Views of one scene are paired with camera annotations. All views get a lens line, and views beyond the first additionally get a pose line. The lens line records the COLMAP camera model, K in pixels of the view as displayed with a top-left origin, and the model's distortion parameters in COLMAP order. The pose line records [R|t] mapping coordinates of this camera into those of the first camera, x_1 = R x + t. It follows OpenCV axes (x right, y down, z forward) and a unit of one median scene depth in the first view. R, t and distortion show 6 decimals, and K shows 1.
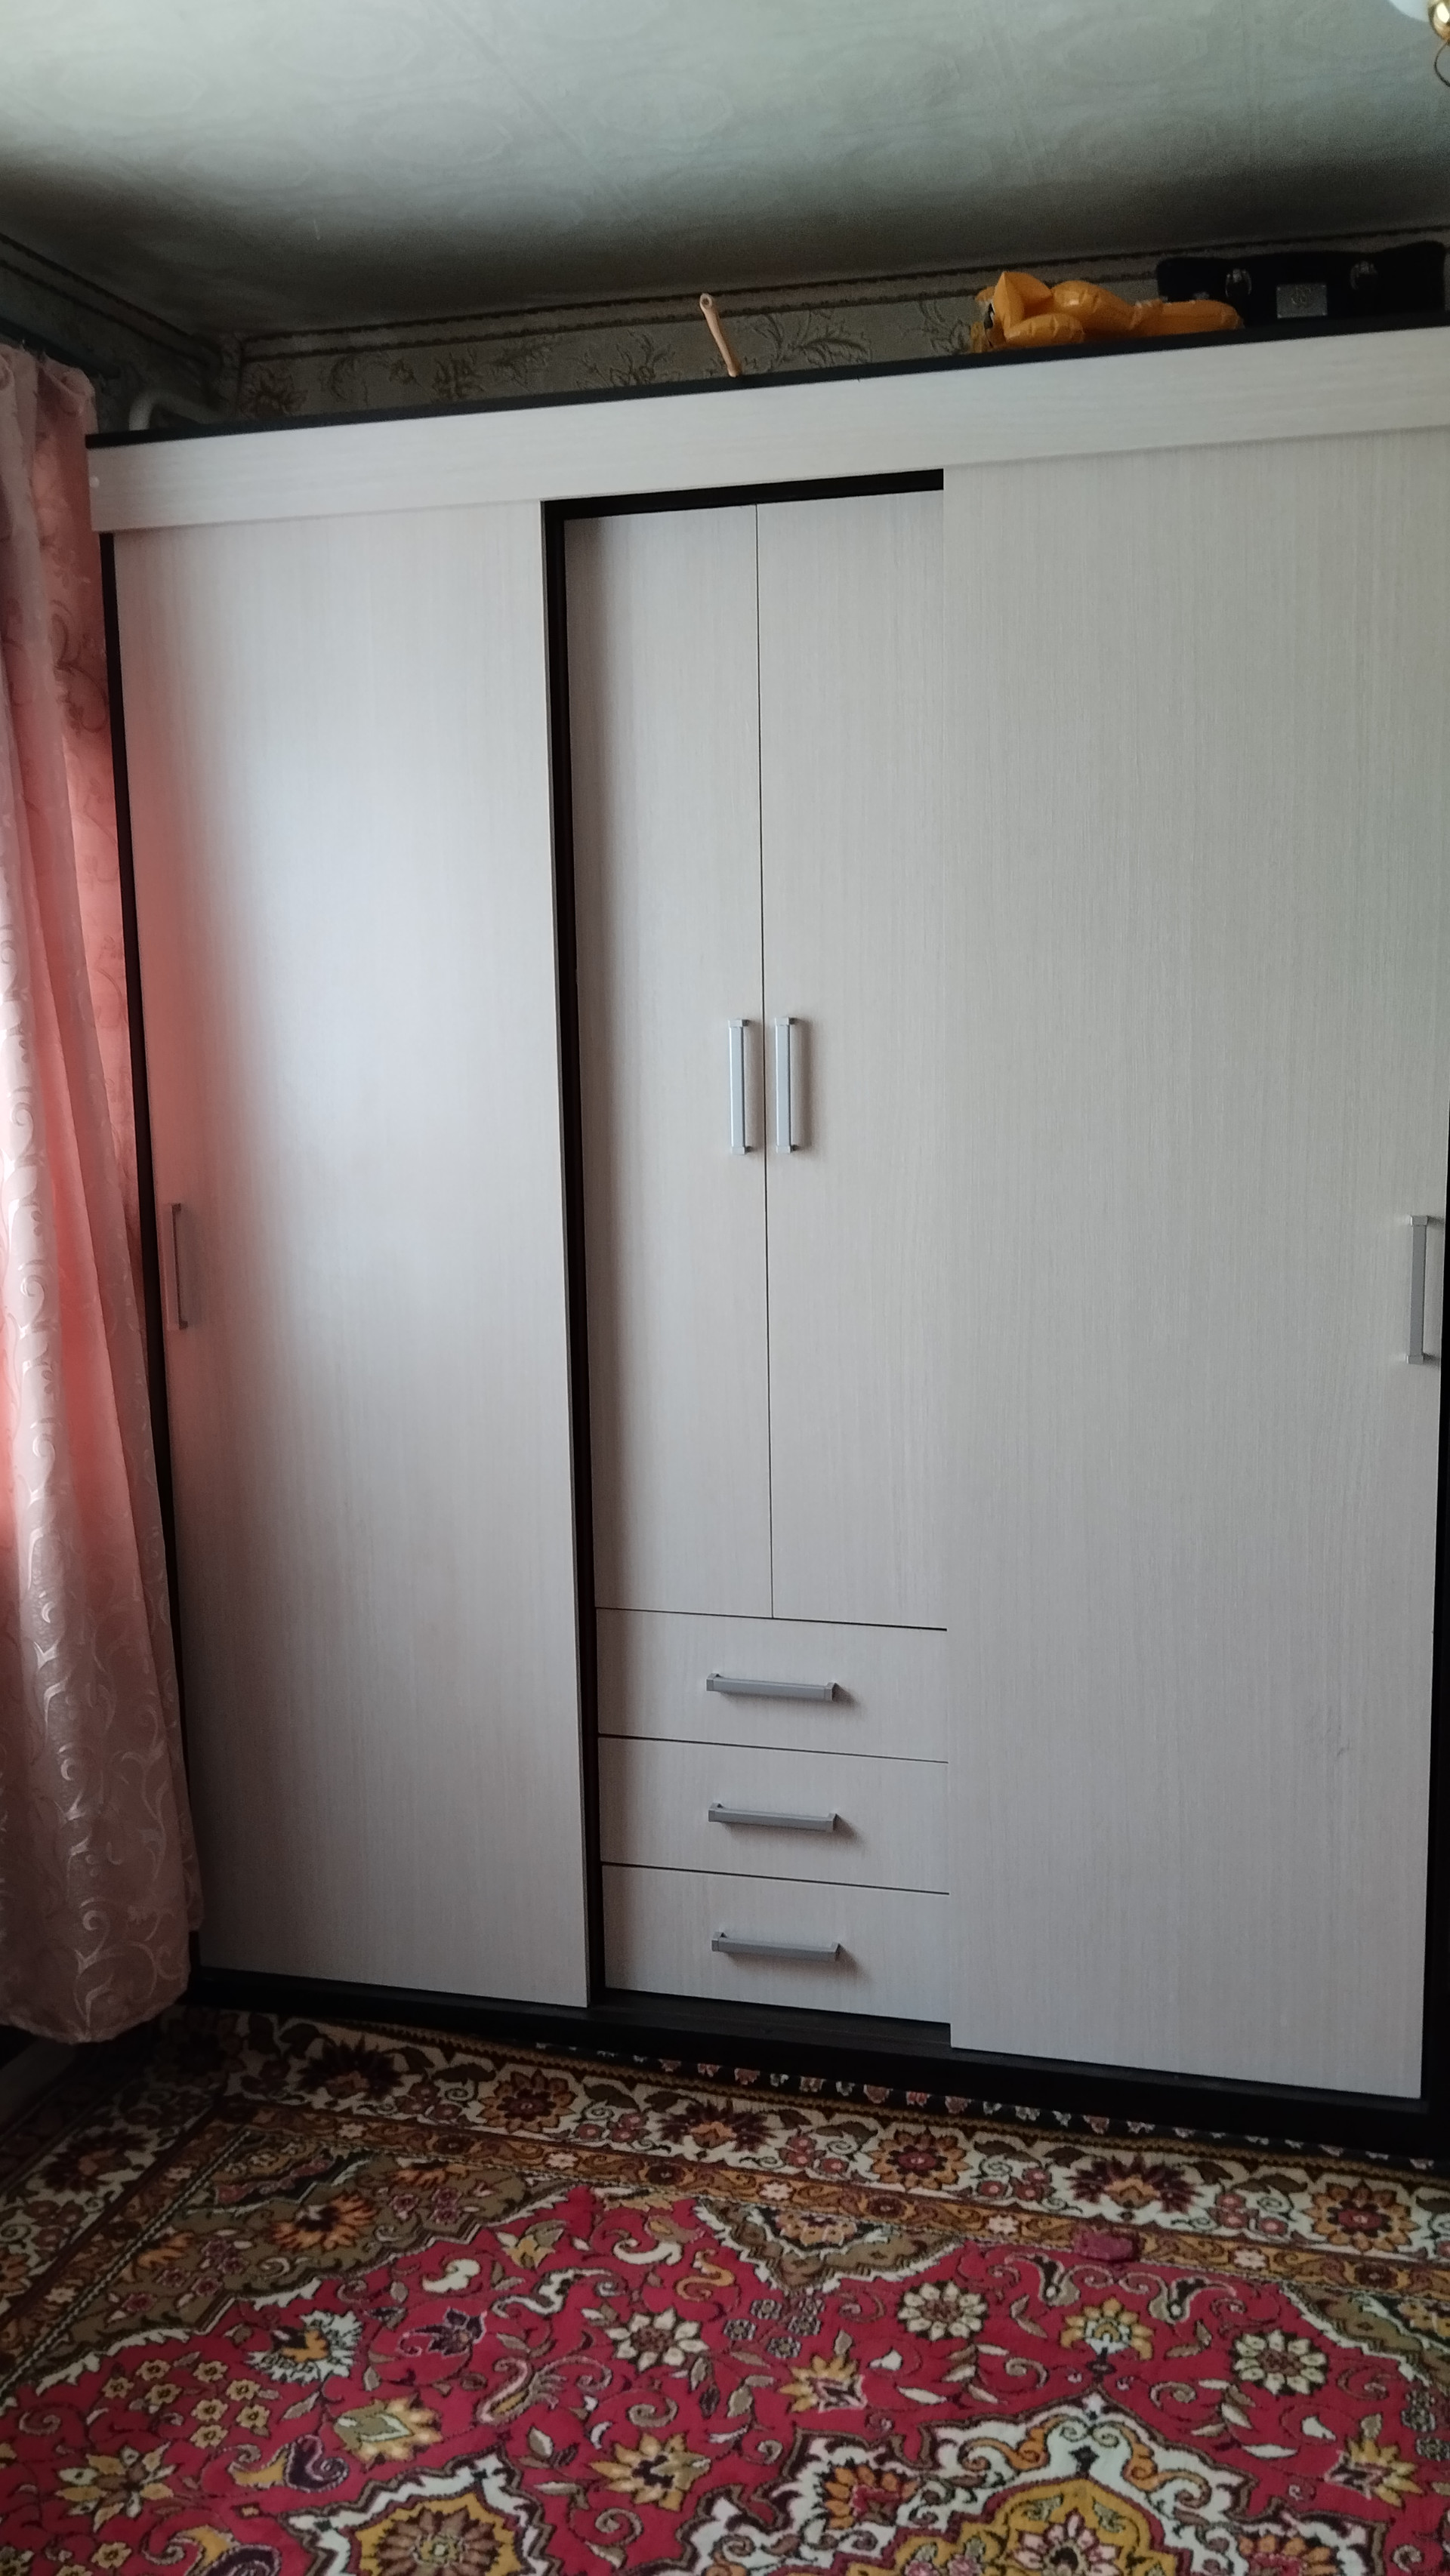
lens RADIAL K [[2117.3, 0, 727.2], [0, 2117.3, 1285.3], [0, 0, 1]] dist [0.088716, -0.175556]
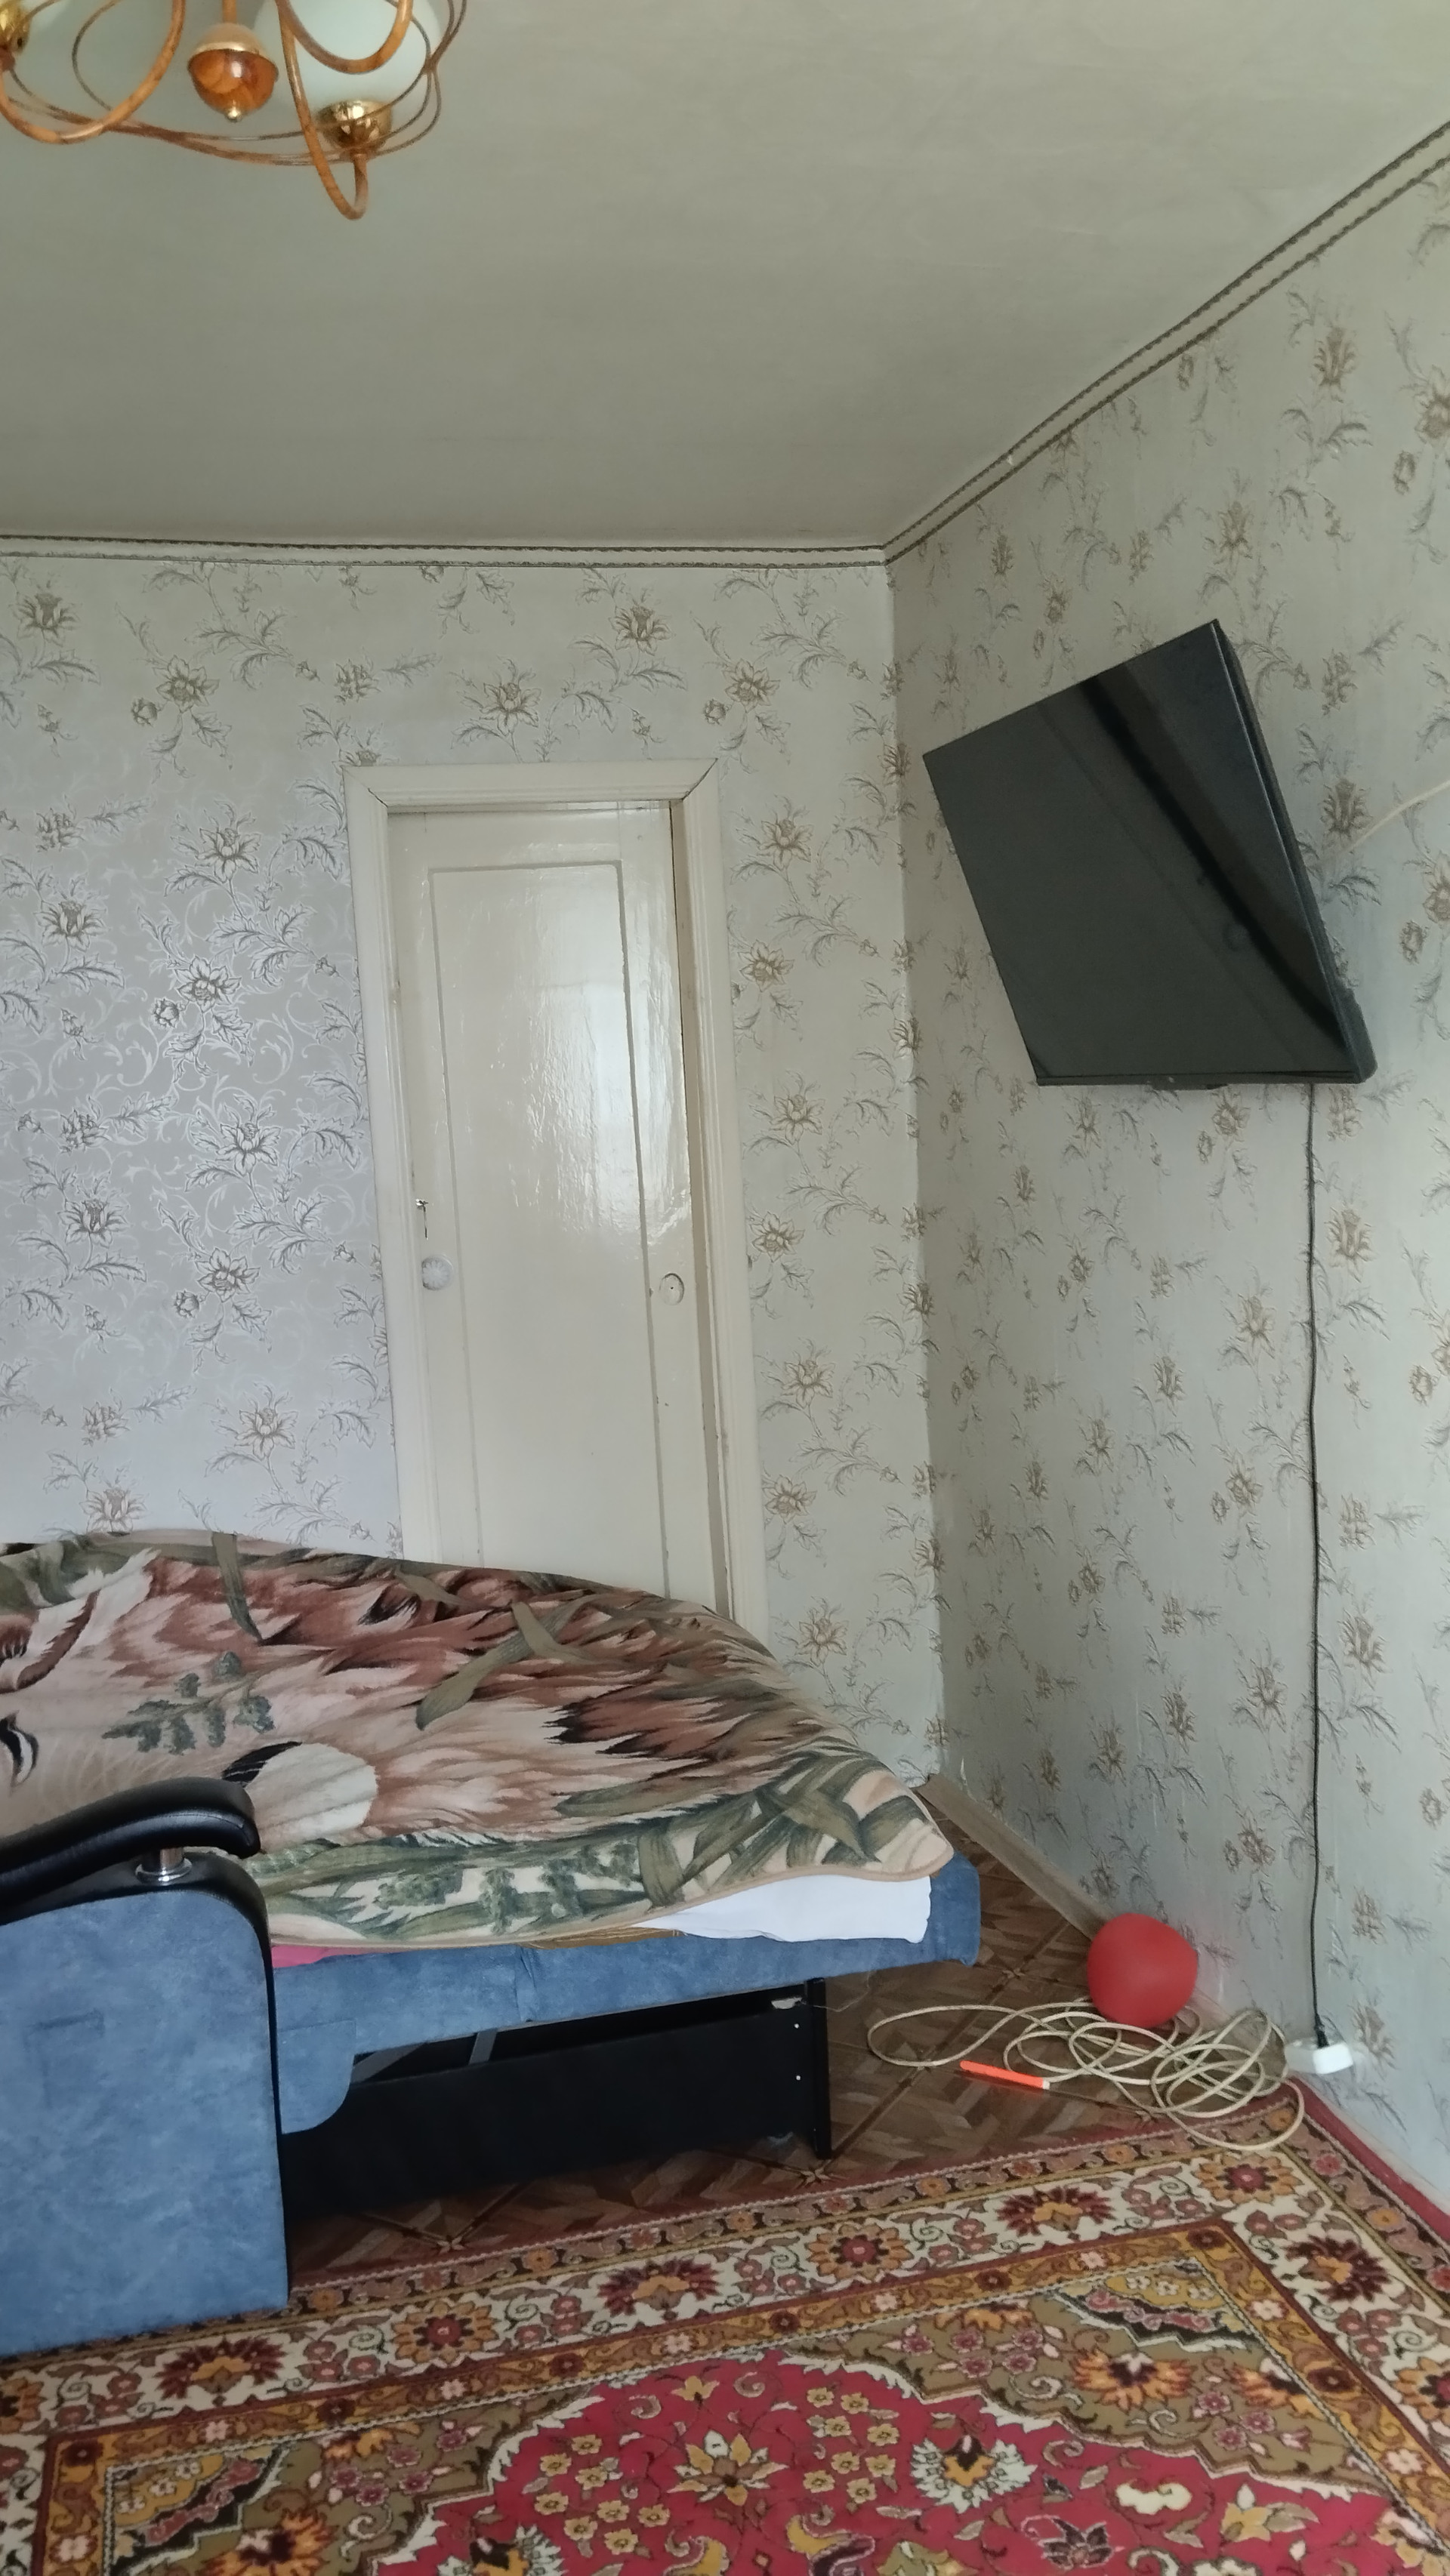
lens RADIAL K [[2117.3, 0, 732.6], [0, 2117.3, 1277.3], [0, 0, 1]] dist [0.088716, -0.175556]
pose [[0.497191, 0.076228, -0.864286, 0.468263], [-0.068680, 0.996465, 0.048376, -0.062993], [0.864918, 0.035307, 0.500669, 0.360717]]
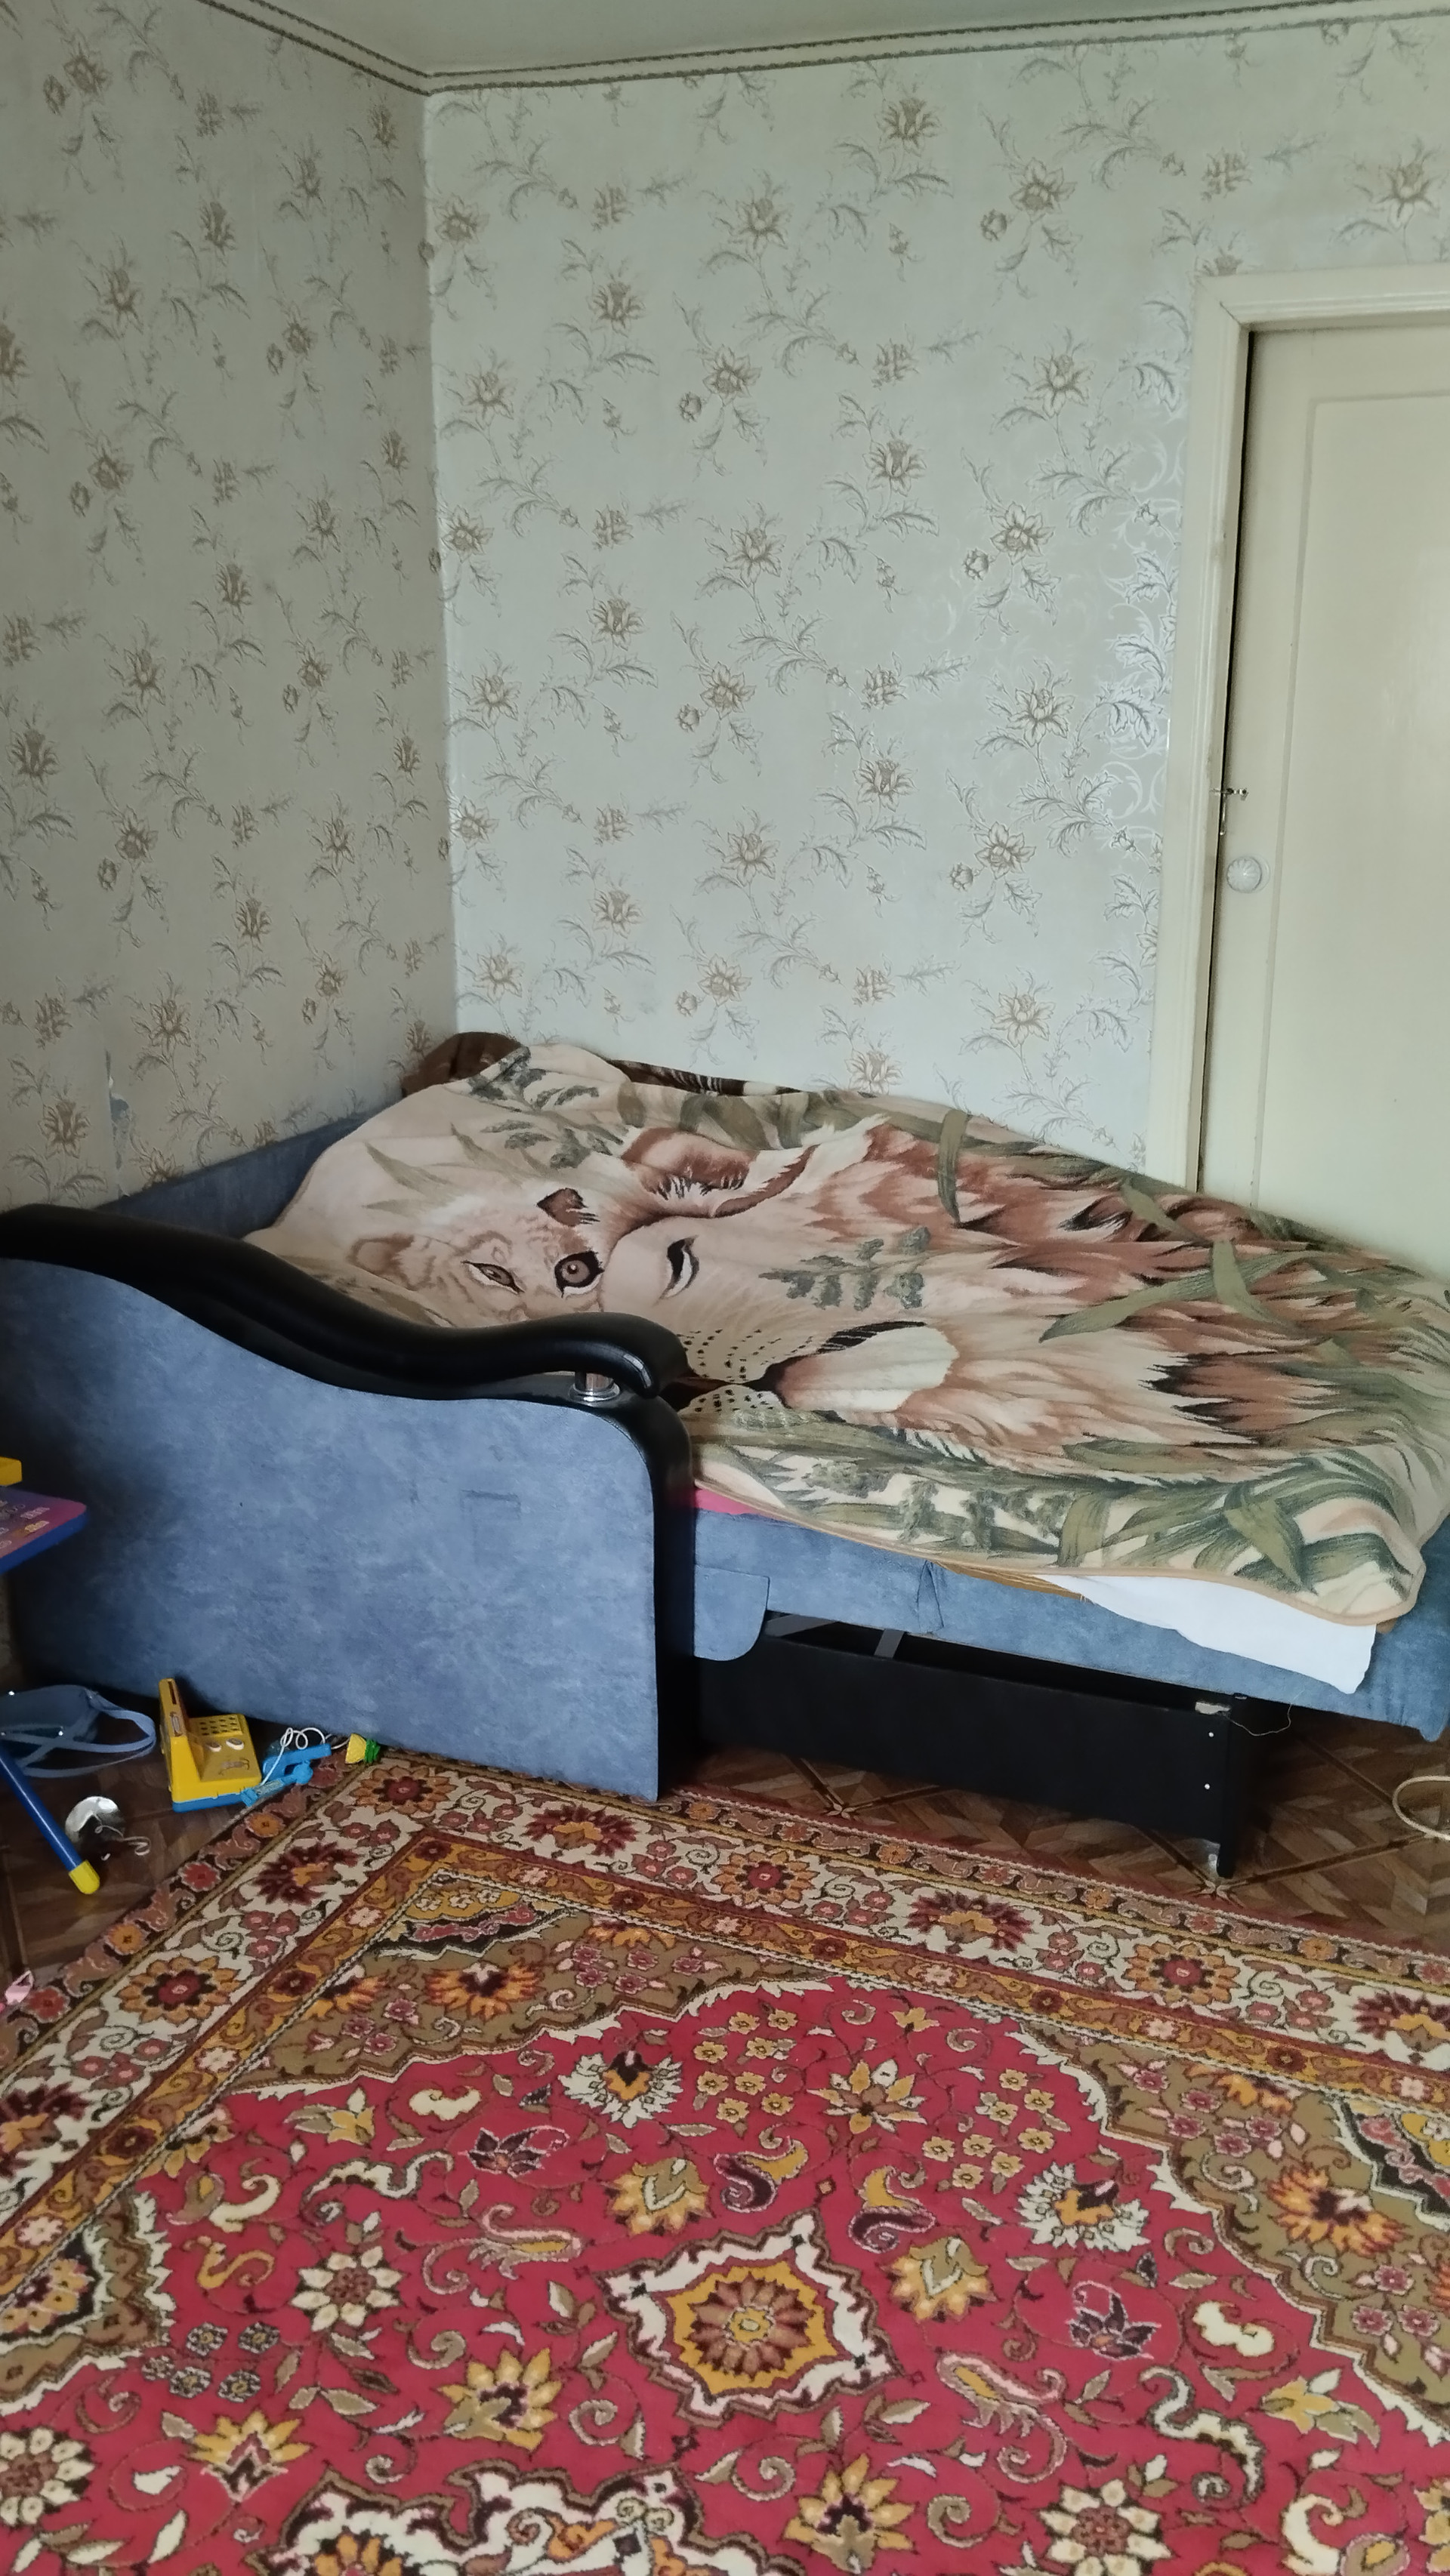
lens RADIAL K [[2117.3, 0, 722.6], [0, 2117.3, 1283.1], [0, 0, 1]] dist [0.088716, -0.175556]
pose [[-0.118836, 0.288505, -0.950075, 0.485811], [-0.131792, 0.943806, 0.303086, -0.102130], [0.984128, 0.161230, -0.074135, 0.748899]]
